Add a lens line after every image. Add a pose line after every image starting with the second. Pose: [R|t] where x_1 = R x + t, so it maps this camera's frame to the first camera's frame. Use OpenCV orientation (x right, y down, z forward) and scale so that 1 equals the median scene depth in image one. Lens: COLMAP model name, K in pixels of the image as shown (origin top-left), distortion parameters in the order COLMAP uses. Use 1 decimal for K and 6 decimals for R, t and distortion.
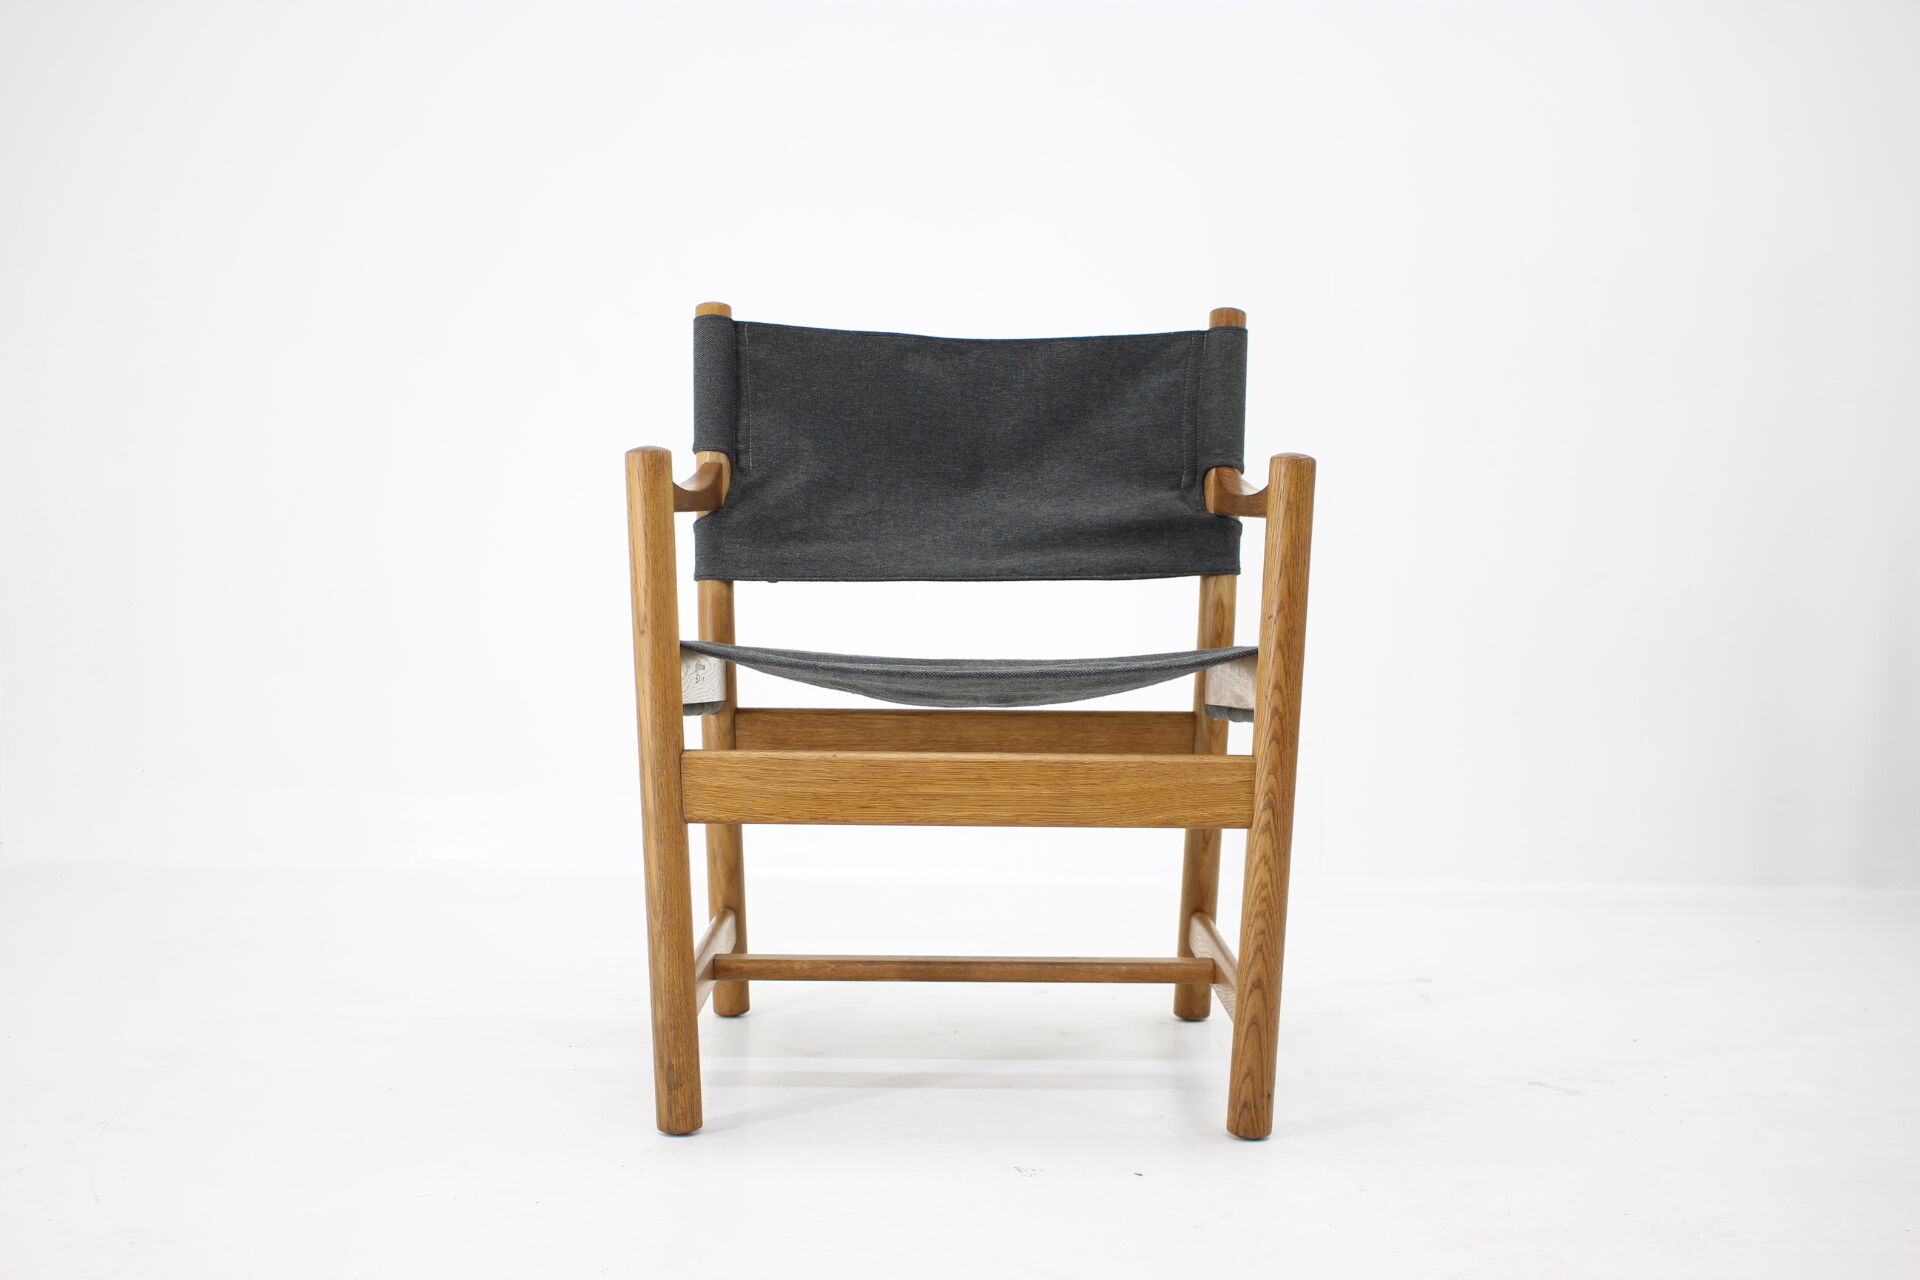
lens RADIAL K [[2273.0, 0, 960.0], [0, 2273.0, 640.0], [0, 0, 1]] dist [-0.082057, 0.029423]
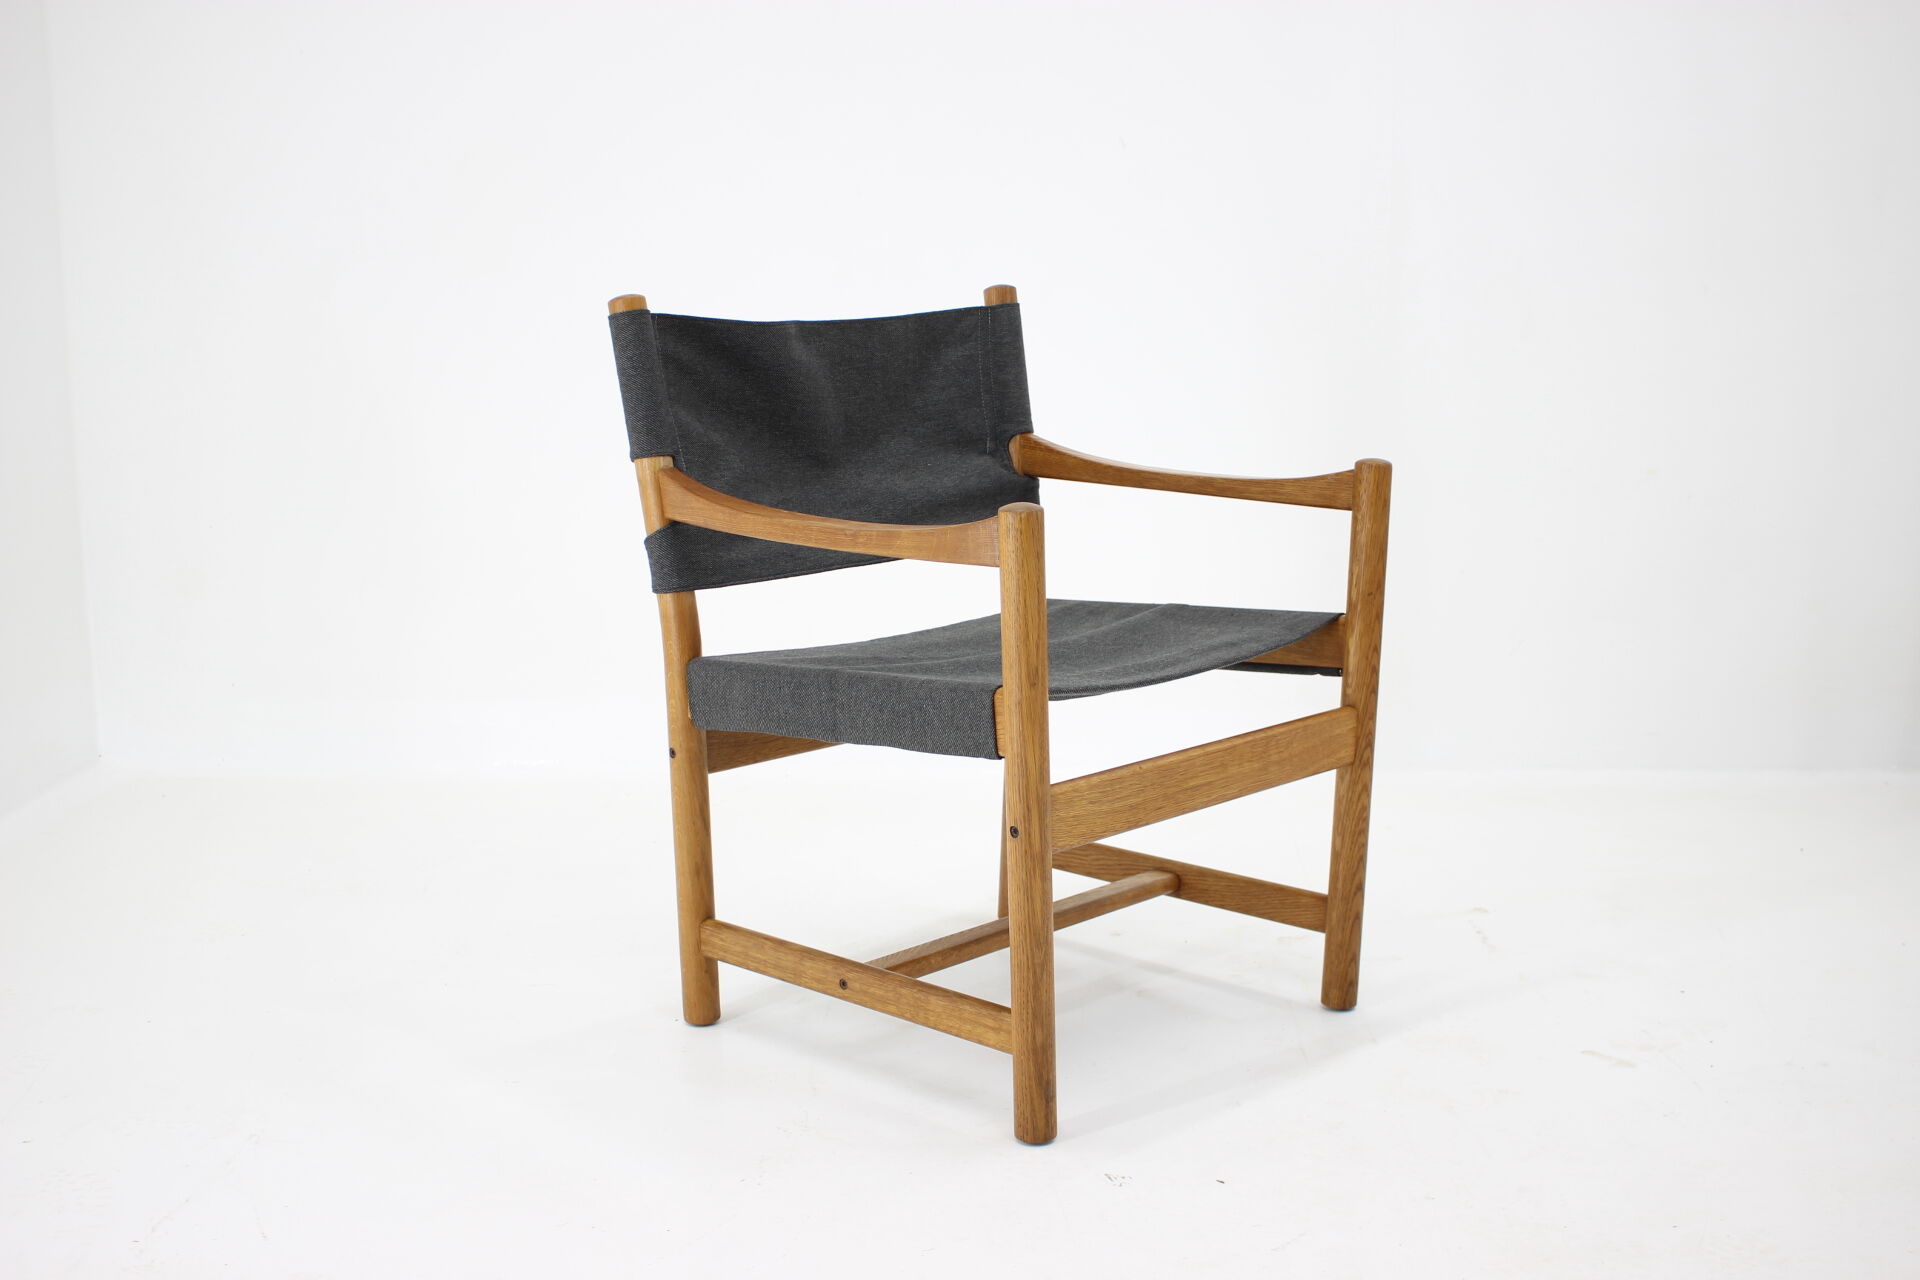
lens RADIAL K [[2273.0, 0, 960.0], [0, 2273.0, 640.0], [0, 0, 1]] dist [-0.082057, 0.029423]
pose [[0.692956, -0.138655, 0.707522, -0.783491], [0.048852, 0.988108, 0.145797, -0.154600], [-0.719323, -0.066467, 0.691489, 0.272367]]
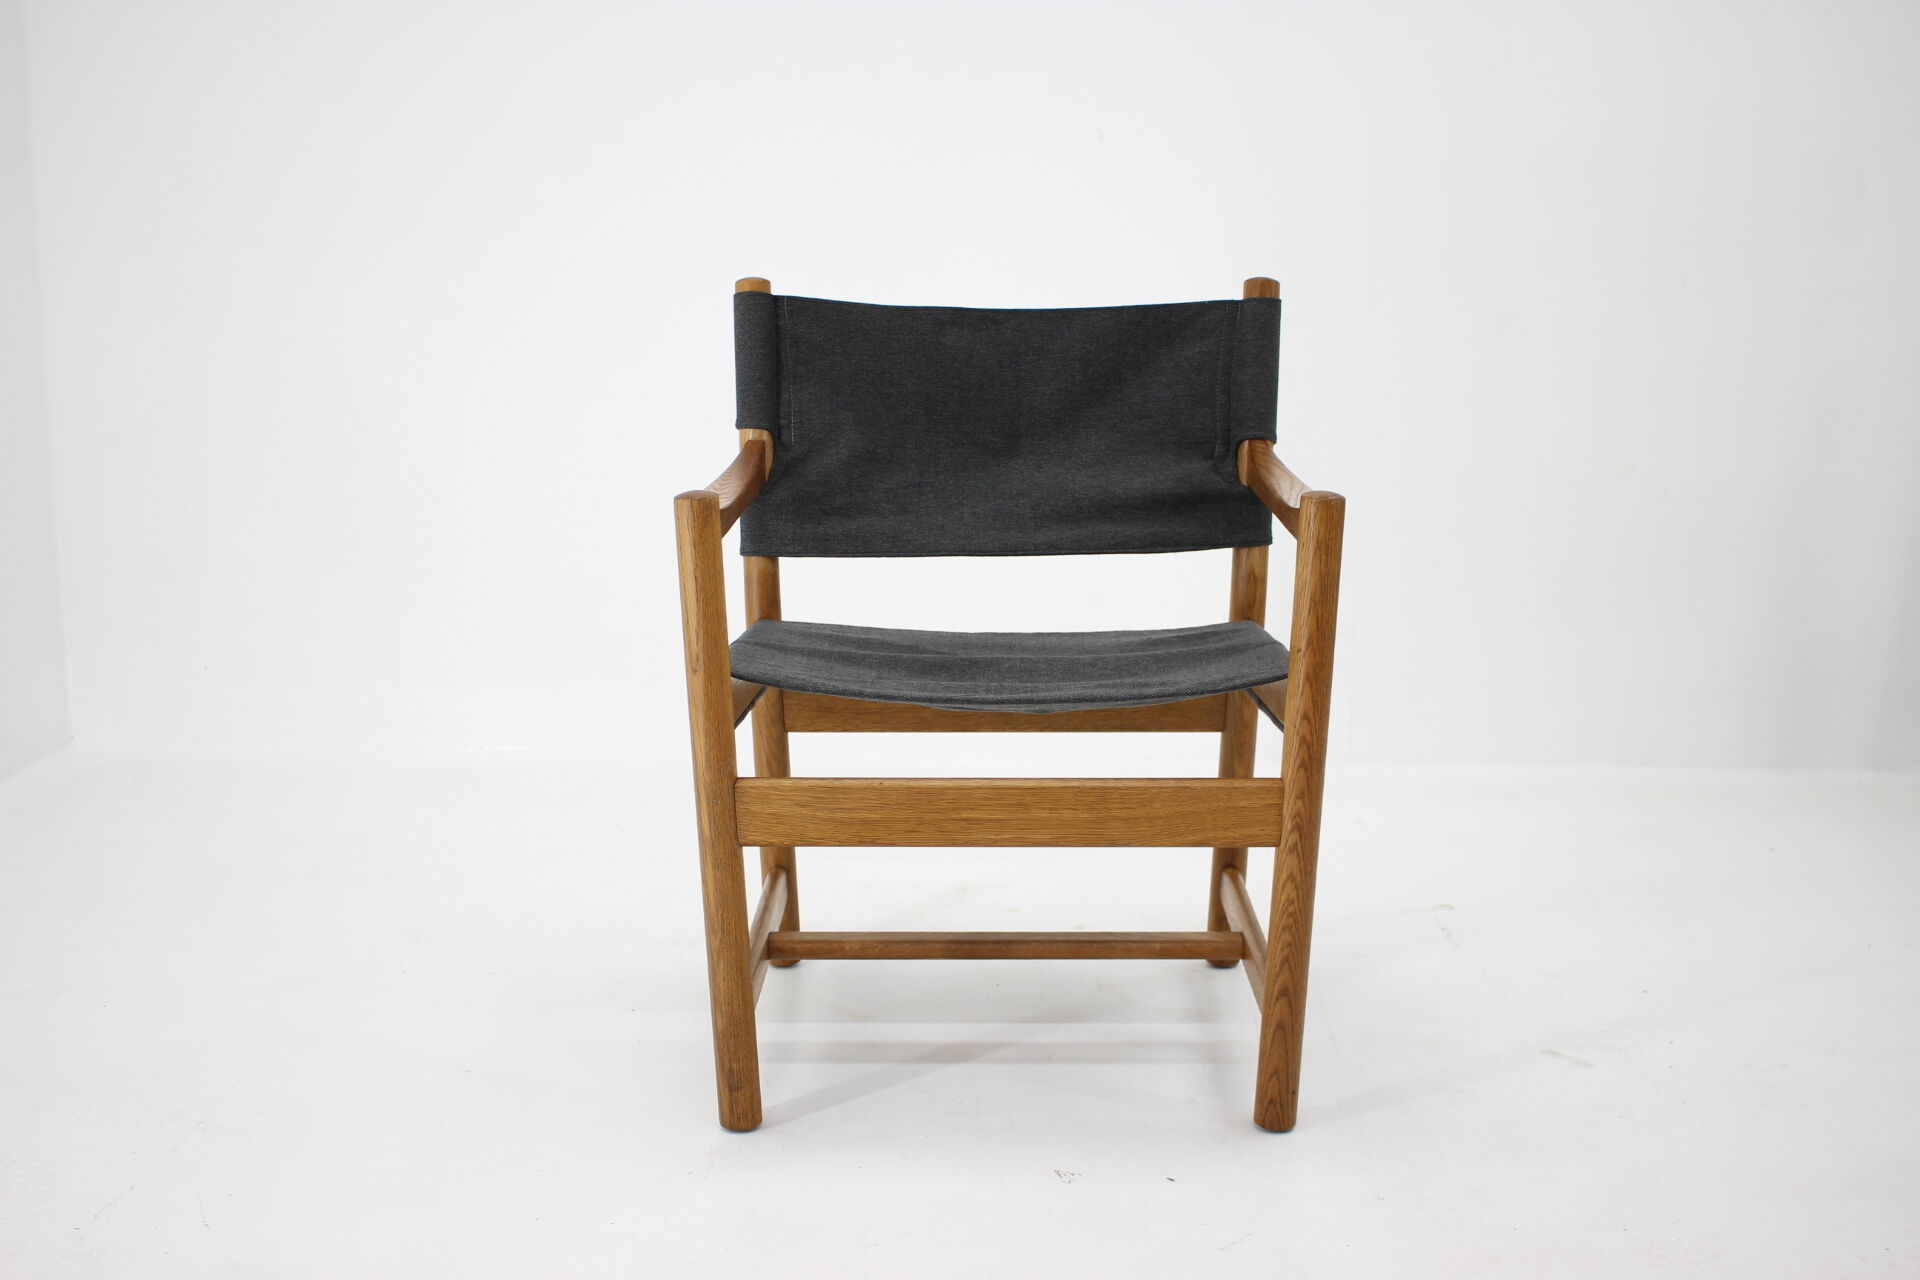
lens RADIAL K [[2273.0, 0, 960.0], [0, 2273.0, 640.0], [0, 0, 1]] dist [-0.082057, 0.029423]
pose [[0.999838, -0.007828, -0.016182, -0.001270], [0.009851, 0.991592, 0.129027, -0.132341], [0.015036, -0.129166, 0.991509, -0.025792]]
